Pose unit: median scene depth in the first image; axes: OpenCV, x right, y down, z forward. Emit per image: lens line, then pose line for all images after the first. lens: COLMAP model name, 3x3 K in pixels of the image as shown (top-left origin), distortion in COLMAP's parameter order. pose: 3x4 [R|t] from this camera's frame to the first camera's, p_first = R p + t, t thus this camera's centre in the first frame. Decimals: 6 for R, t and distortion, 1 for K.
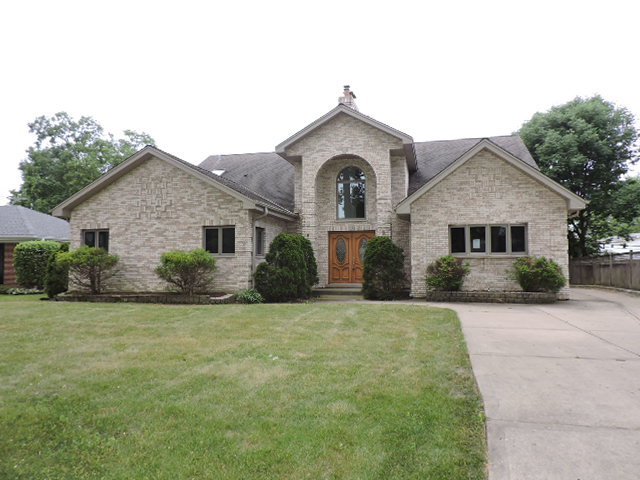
lens RADIAL K [[442.0, 0, 320.0], [0, 442.0, 240.0], [0, 0, 1]] dist [-0.041633, 0.000175]
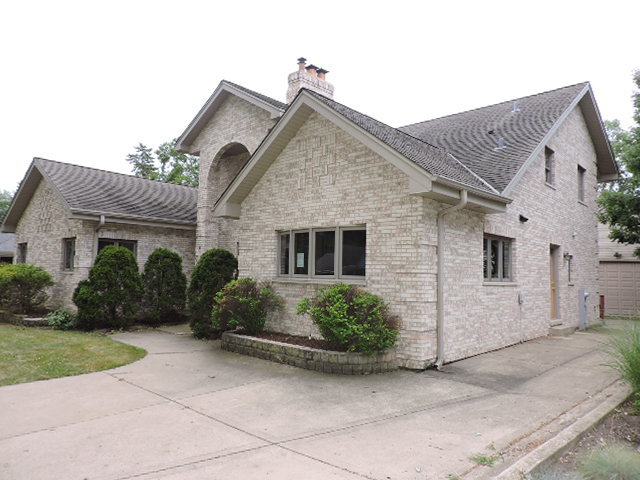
lens RADIAL K [[442.0, 0, 320.0], [0, 442.0, 240.0], [0, 0, 1]] dist [-0.041633, 0.000175]
pose [[0.892606, -0.016998, -0.450517, 0.664100], [0.010172, 0.999794, -0.017569, -0.008817], [0.450722, 0.011099, 0.892595, 0.455491]]
